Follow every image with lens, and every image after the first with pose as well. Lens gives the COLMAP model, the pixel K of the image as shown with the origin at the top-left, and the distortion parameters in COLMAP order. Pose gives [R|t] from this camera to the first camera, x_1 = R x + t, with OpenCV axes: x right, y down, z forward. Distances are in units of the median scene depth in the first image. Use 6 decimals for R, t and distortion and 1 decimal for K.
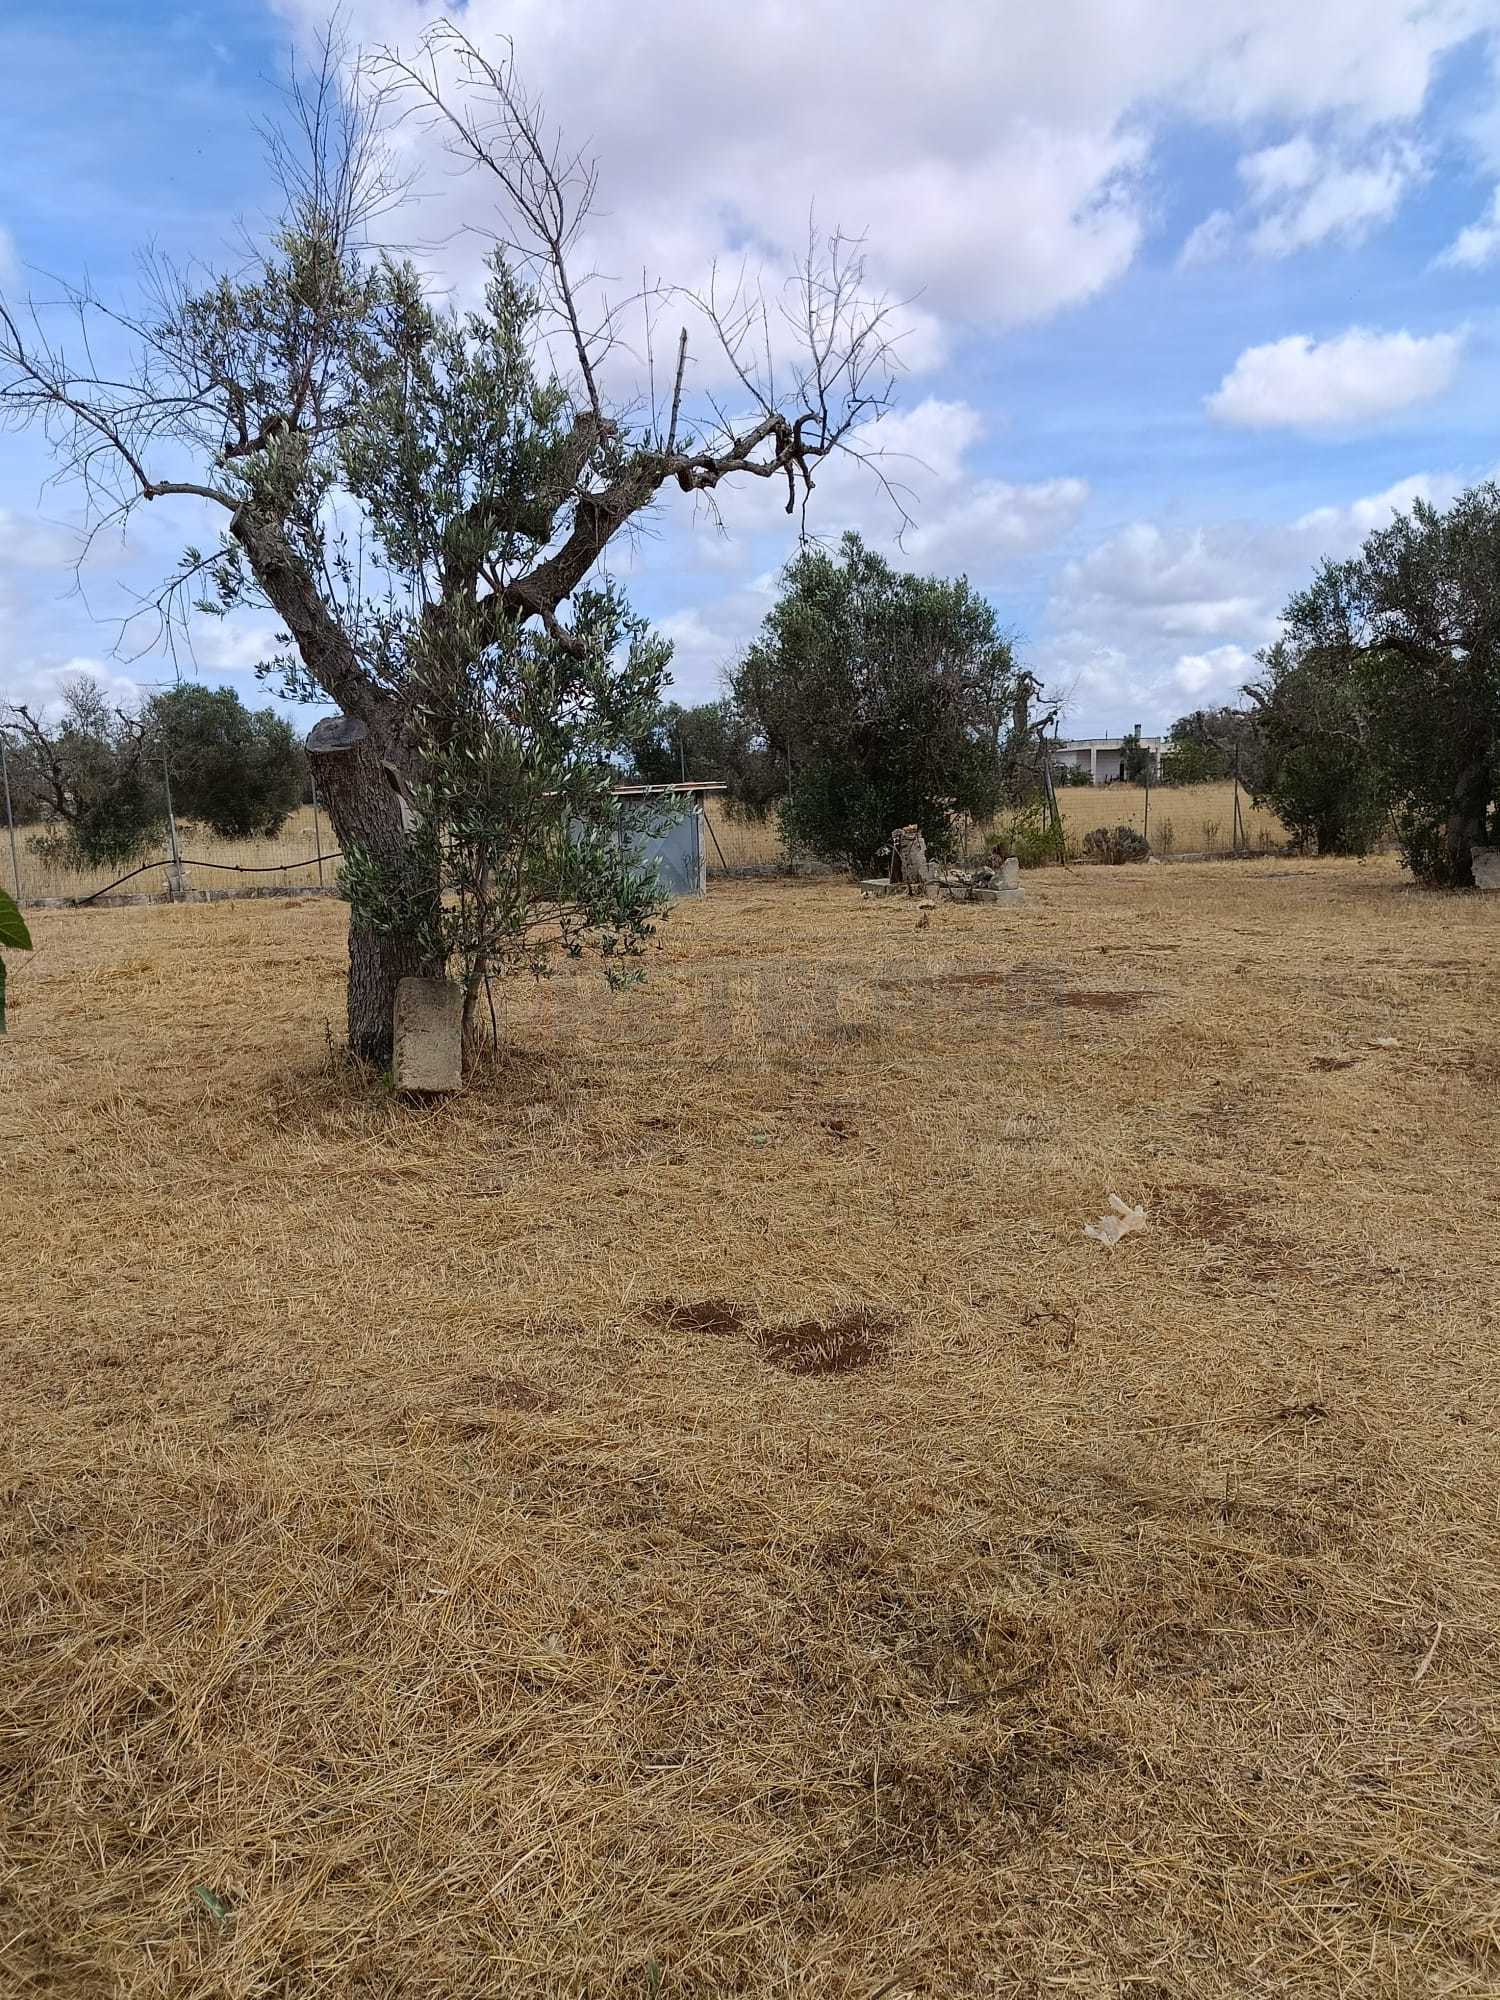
lens RADIAL K [[1479.9, 0, 750.0], [0, 1479.9, 1000.0], [0, 0, 1]] dist [0.094660, -0.168022]
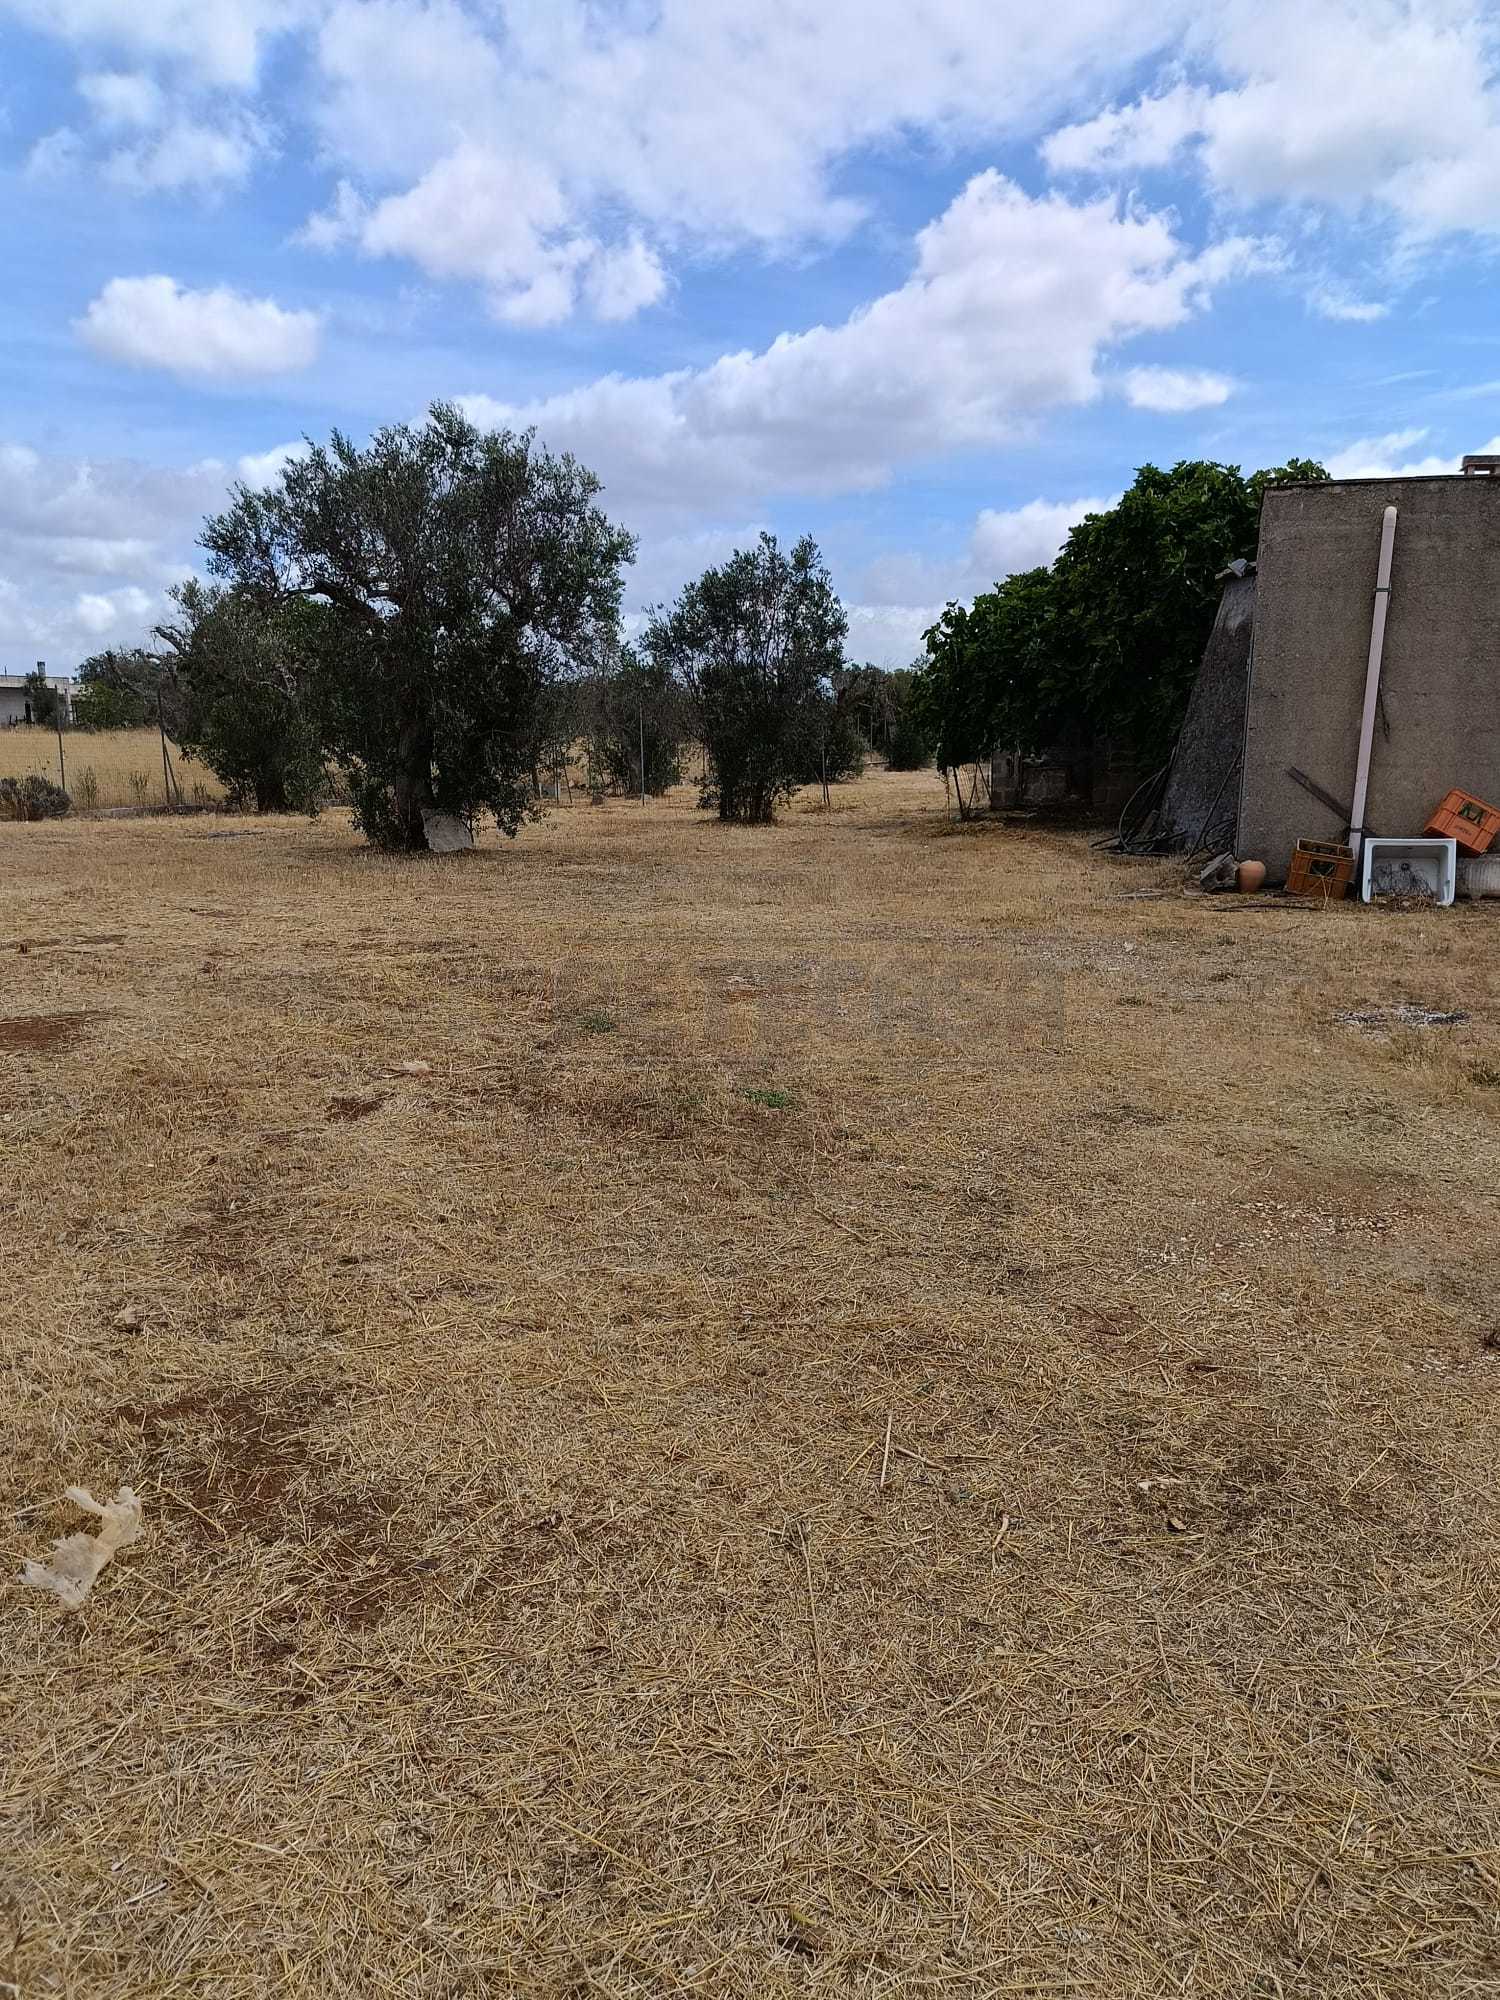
lens RADIAL K [[1362.6, 0, 748.7], [0, 1362.6, 1050.9], [0, 0, 1]] dist [0.024190, -0.002092]
pose [[0.756125, -0.114634, 0.644309, 0.037141], [0.060269, 0.992552, 0.105864, -0.020714], [-0.651646, -0.041215, 0.757403, 0.137538]]
